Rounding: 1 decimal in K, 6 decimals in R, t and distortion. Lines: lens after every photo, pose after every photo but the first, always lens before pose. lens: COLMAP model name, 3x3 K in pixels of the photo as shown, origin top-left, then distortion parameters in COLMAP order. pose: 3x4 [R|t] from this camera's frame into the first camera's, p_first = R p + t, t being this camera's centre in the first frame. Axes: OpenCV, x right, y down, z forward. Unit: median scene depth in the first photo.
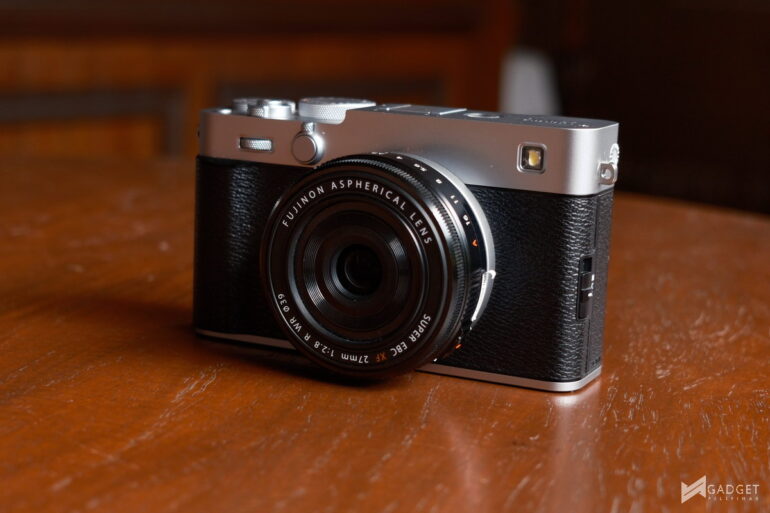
lens RADIAL K [[798.7, 0, 385.8], [0, 798.7, 257.3], [0, 0, 1]] dist [-0.024166, 0.000000]
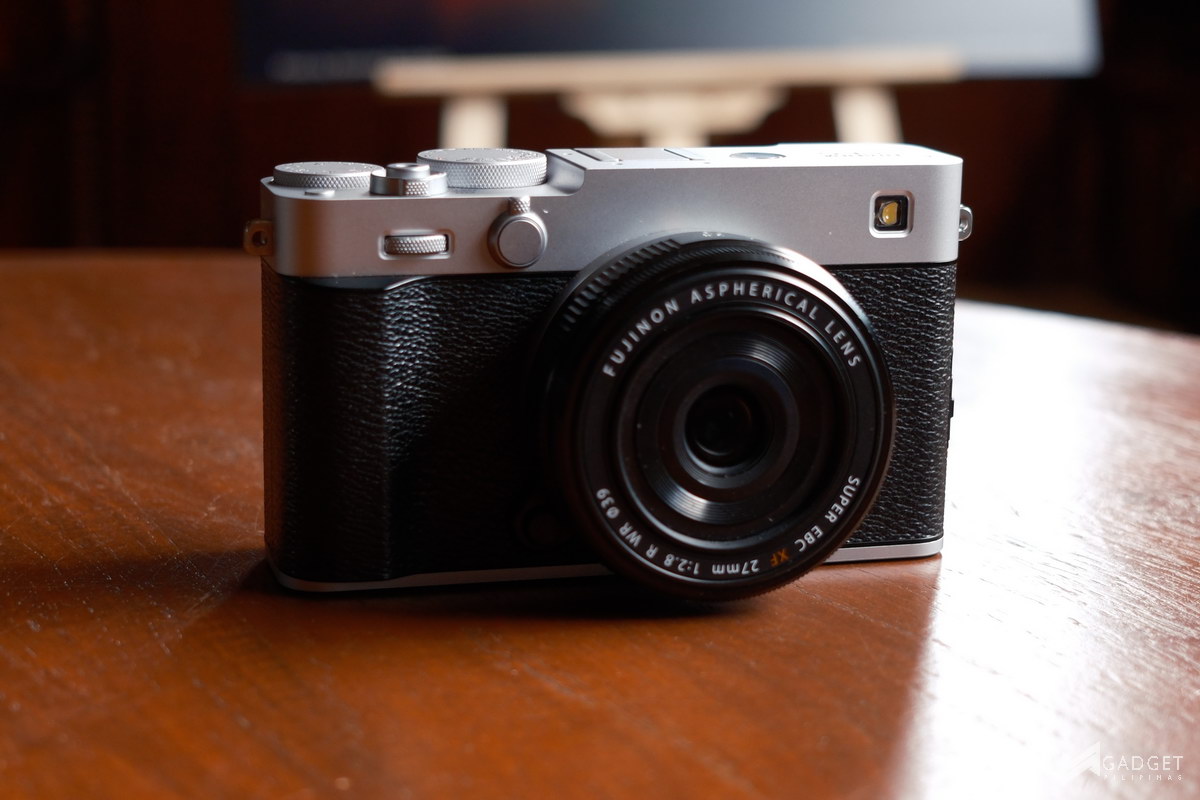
lens RADIAL K [[1244.7, 0, 600.2], [0, 1244.7, 399.2], [0, 0, 1]] dist [-0.024166, 0.000000]
pose [[0.918601, -0.167390, 0.357985, -0.470684], [0.158811, 0.985860, 0.053463, -0.072804], [-0.361873, 0.007741, 0.932195, 0.142459]]
